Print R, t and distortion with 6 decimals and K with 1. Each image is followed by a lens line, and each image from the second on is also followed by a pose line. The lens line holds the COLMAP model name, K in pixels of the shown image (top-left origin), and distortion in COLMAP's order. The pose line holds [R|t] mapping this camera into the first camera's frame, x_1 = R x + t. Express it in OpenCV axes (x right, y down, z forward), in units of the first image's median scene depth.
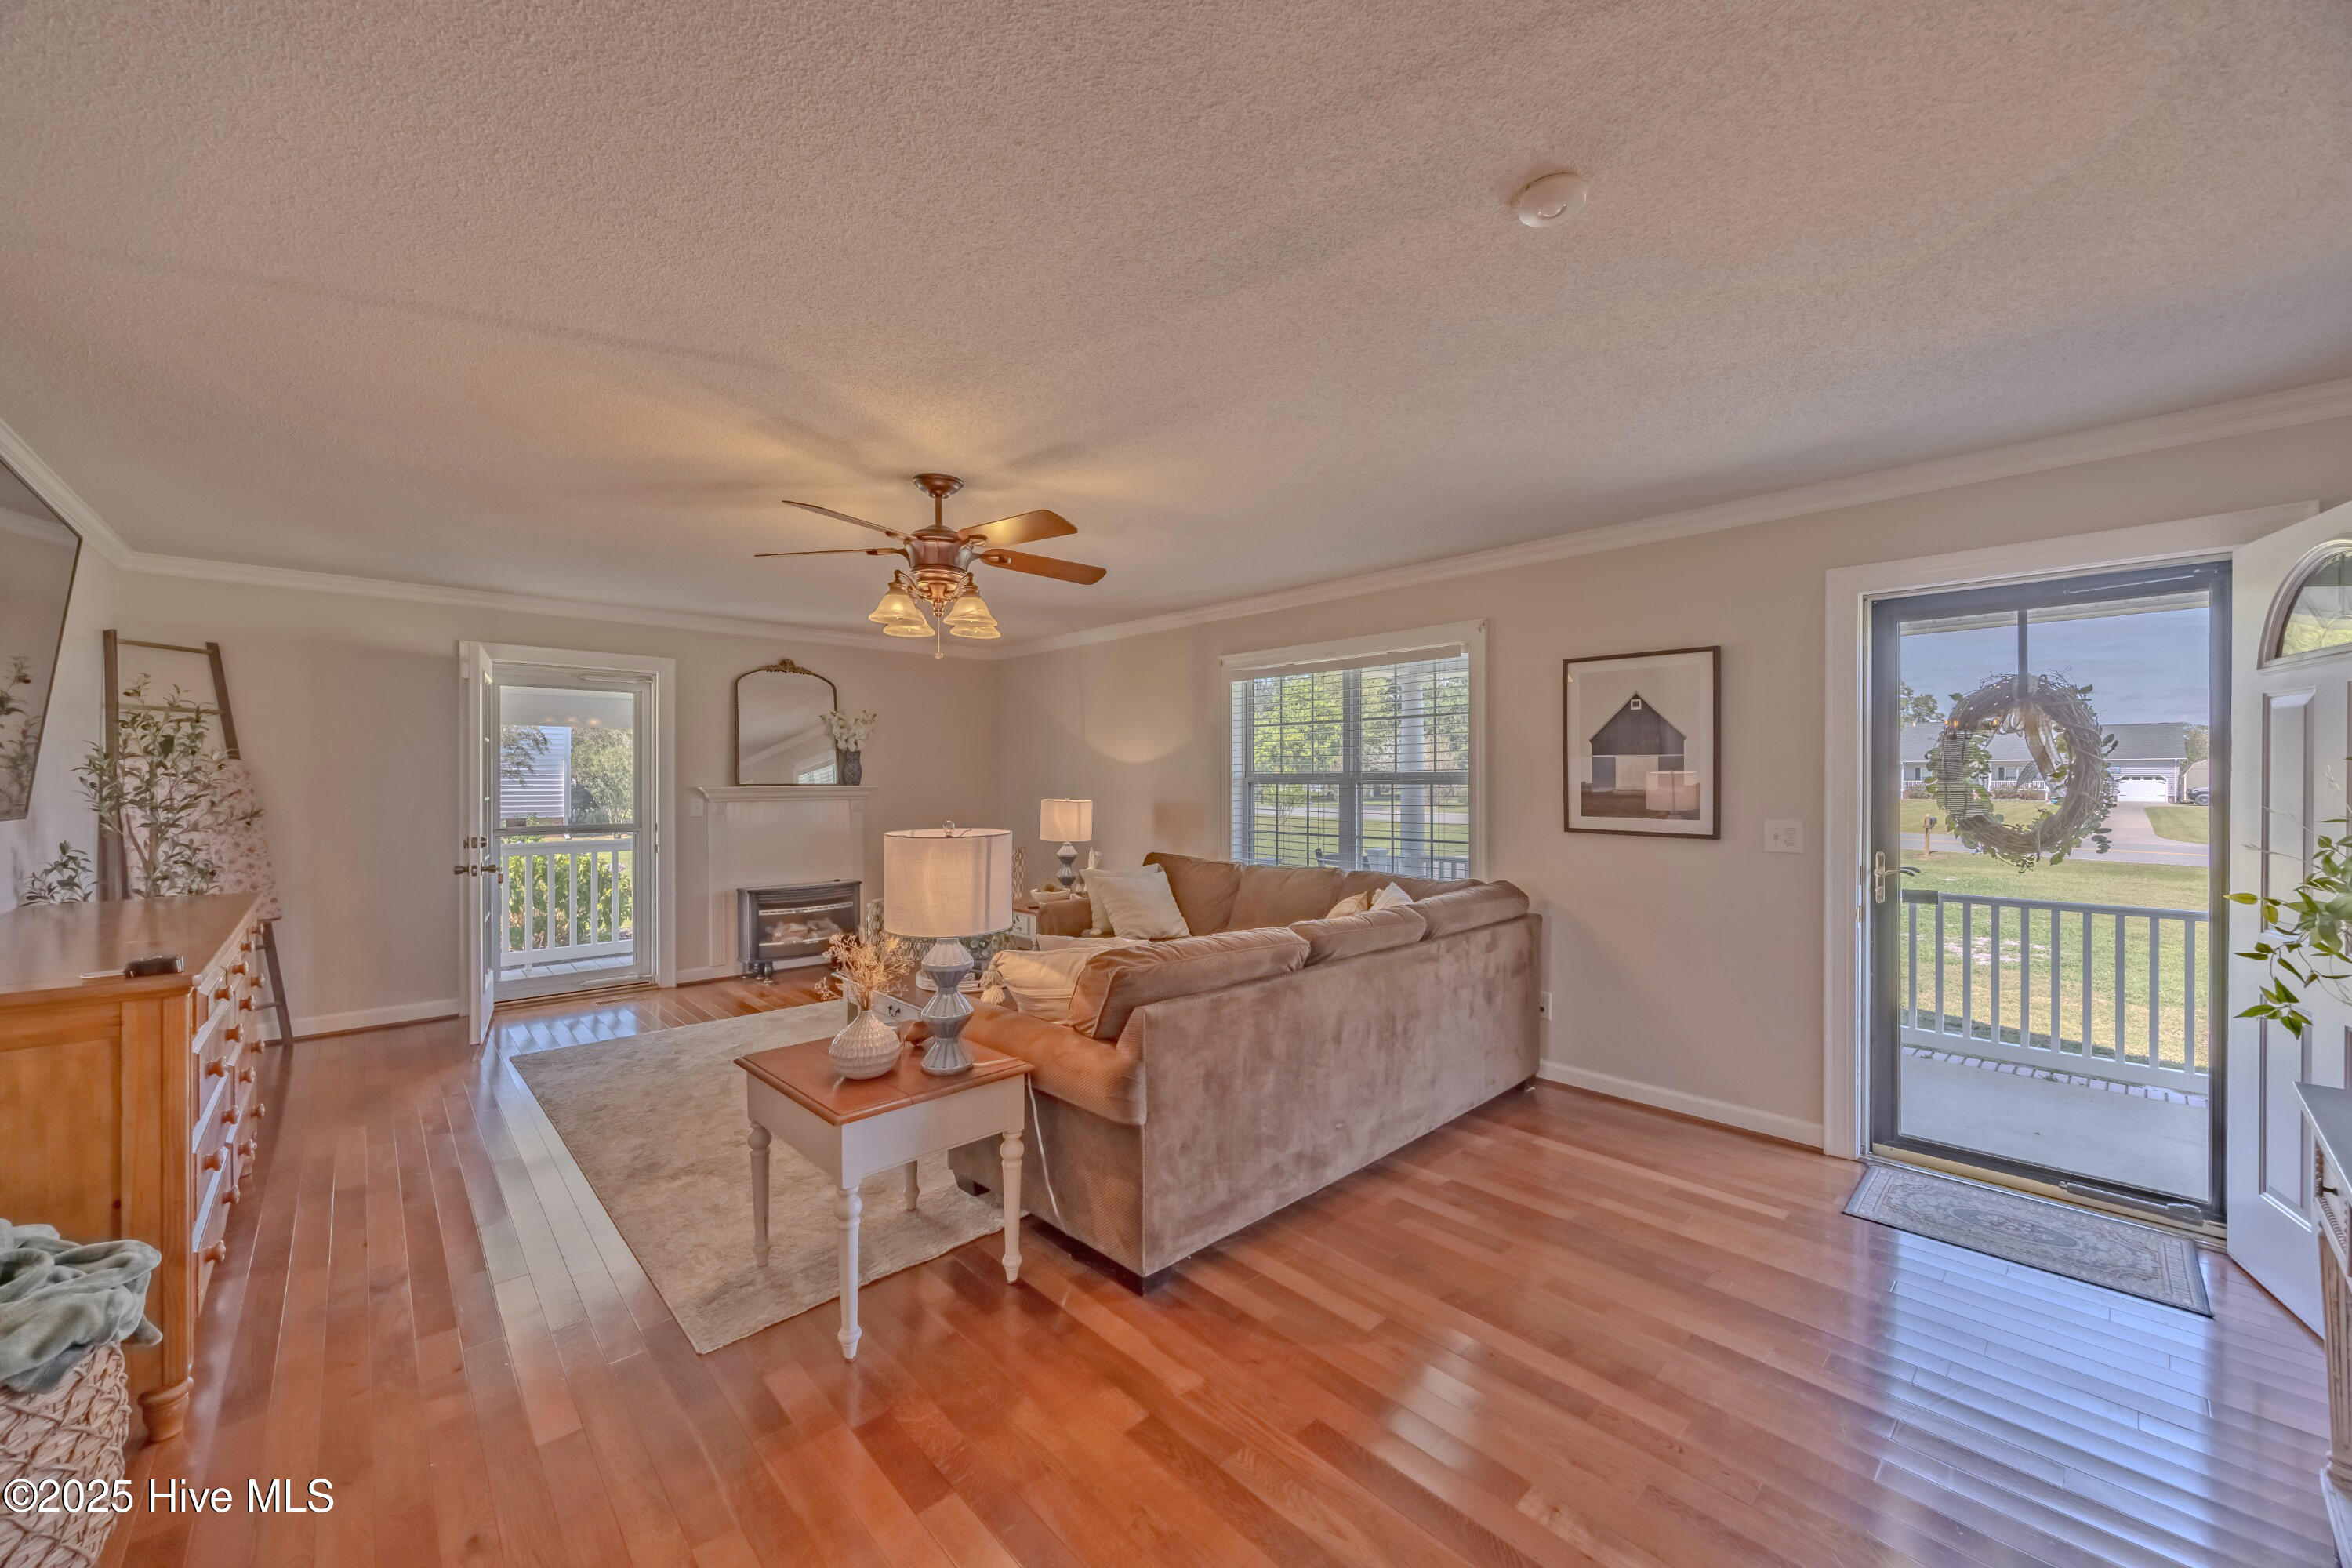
lens RADIAL K [[892.5, 0, 1177.4], [0, 892.5, 791.8], [0, 0, 1]] dist [-0.003006, -0.000293]
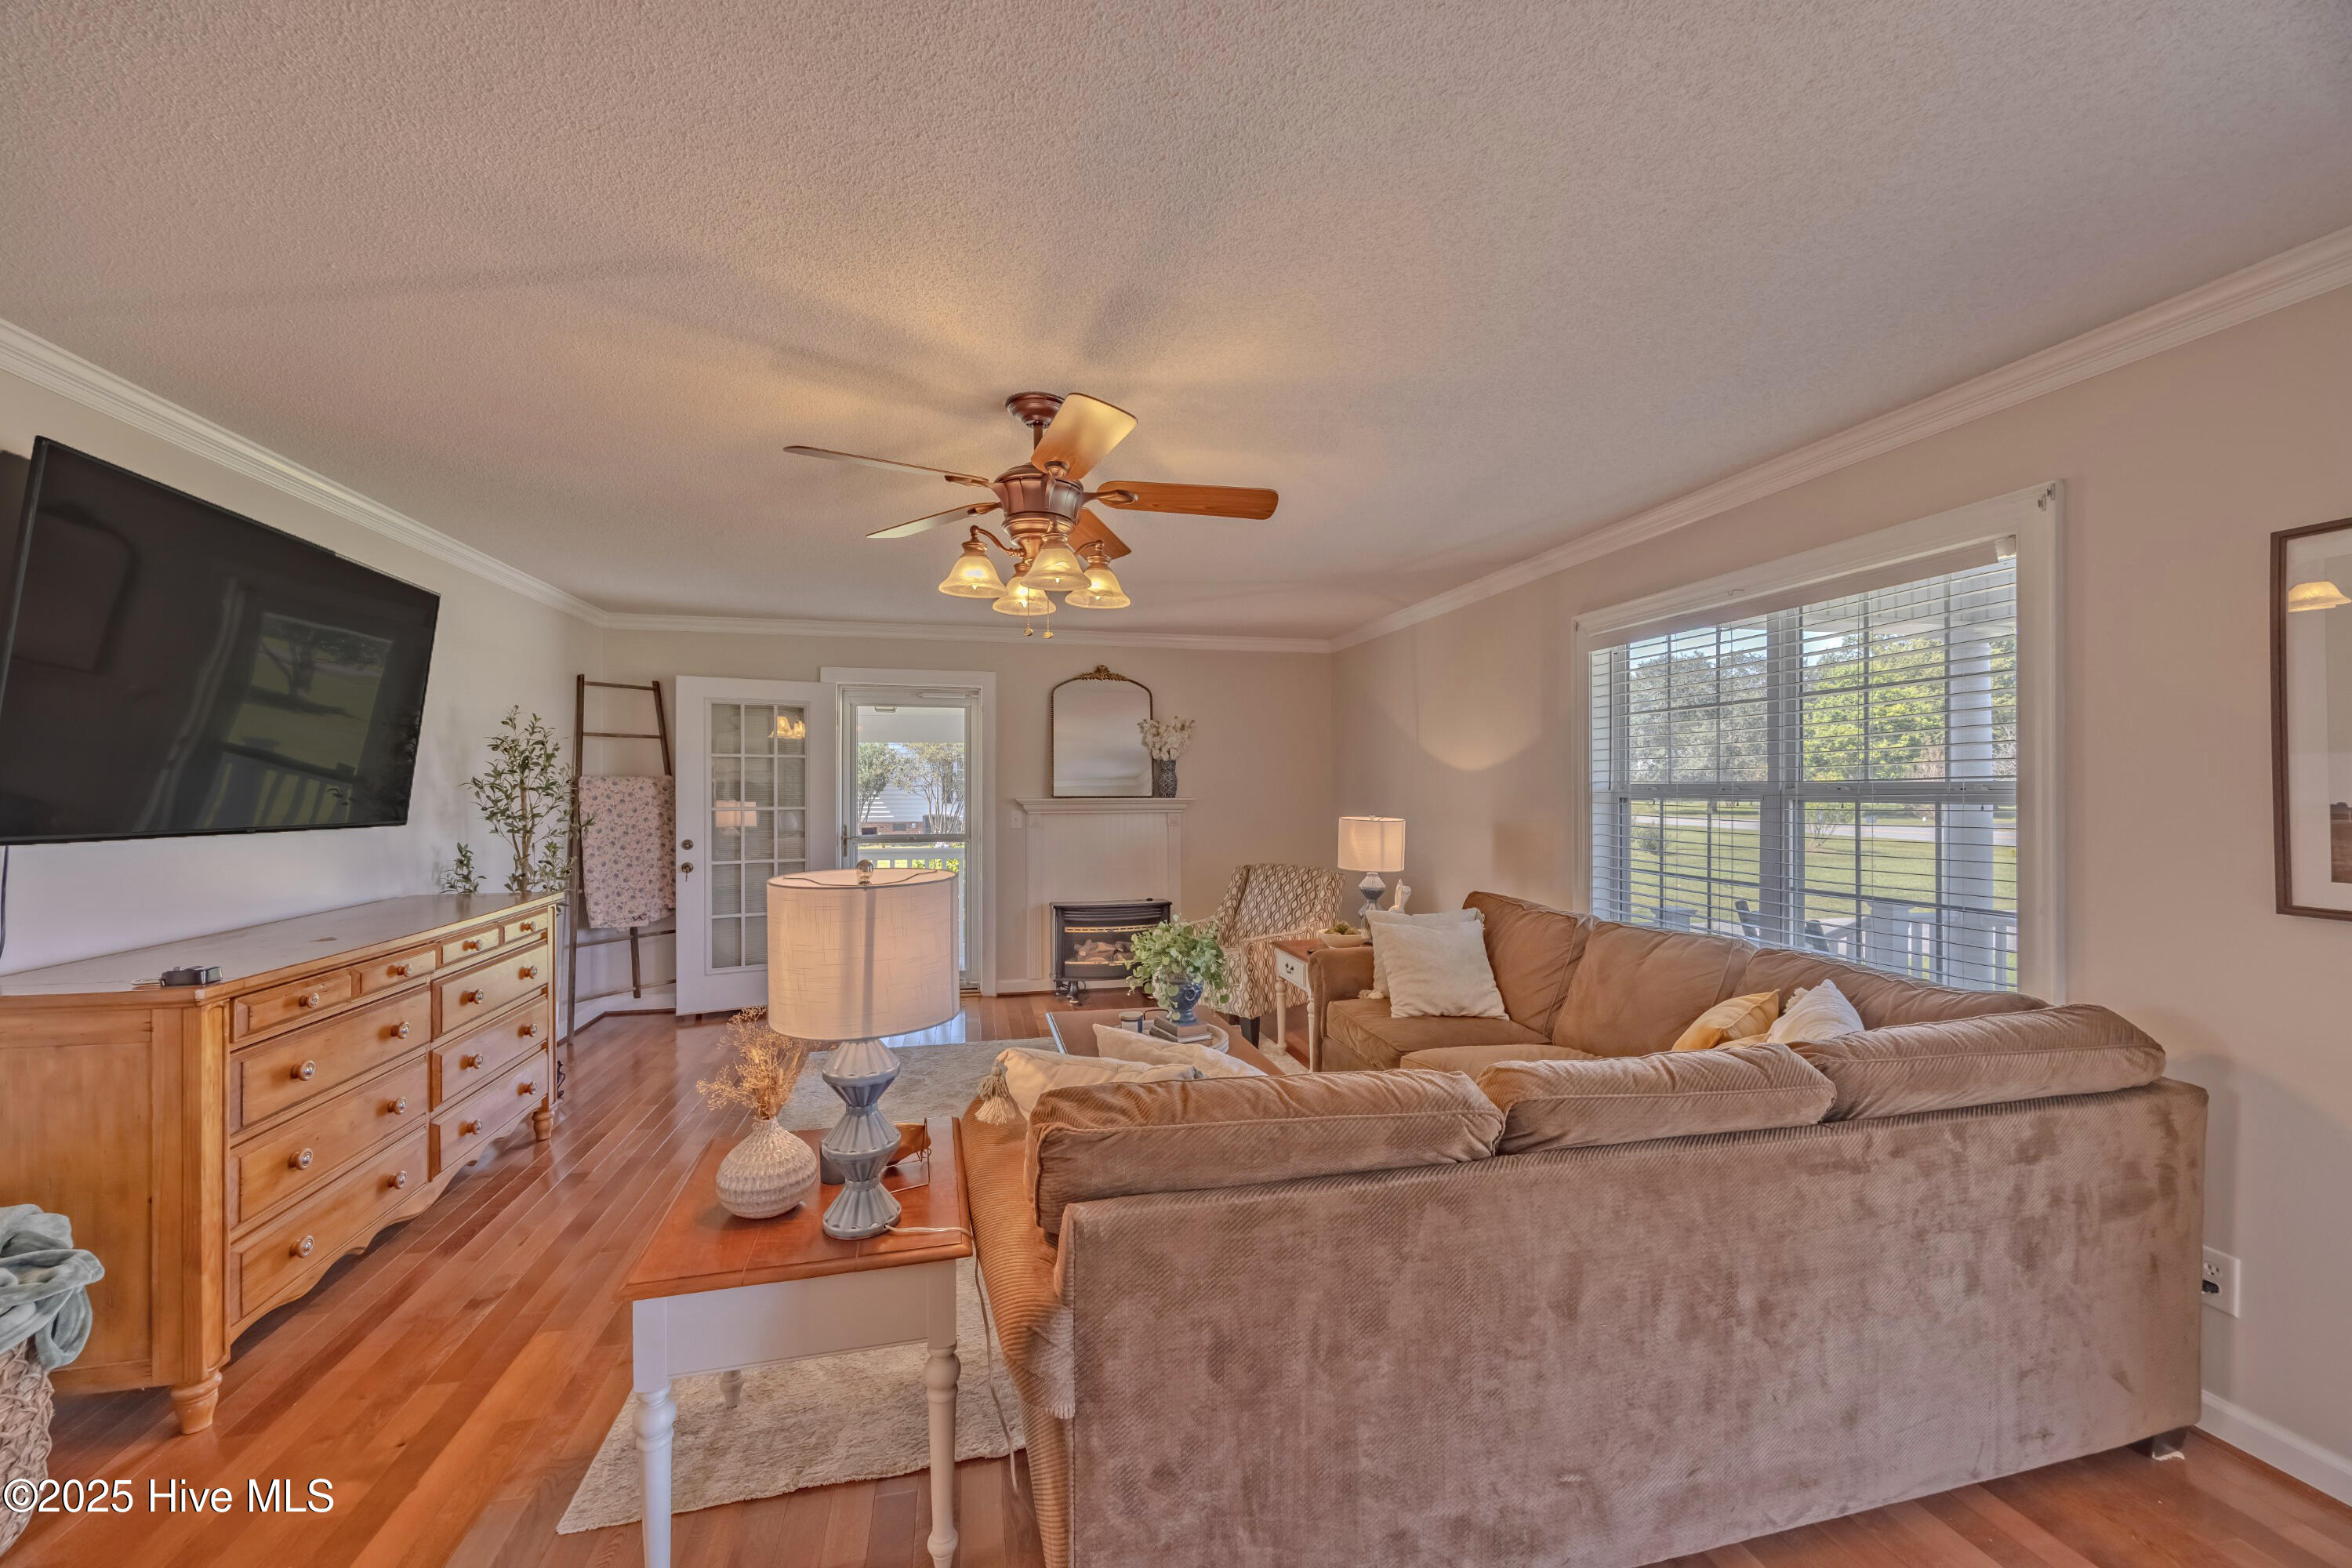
lens RADIAL K [[892.5, 0, 1177.4], [0, 892.5, 791.8], [0, 0, 1]] dist [-0.003006, -0.000293]
pose [[0.862475, 0.001890, -0.506096, 0.213598], [-0.007048, 0.999941, -0.008277, -0.010734], [0.506050, 0.010705, 0.862438, 0.388459]]
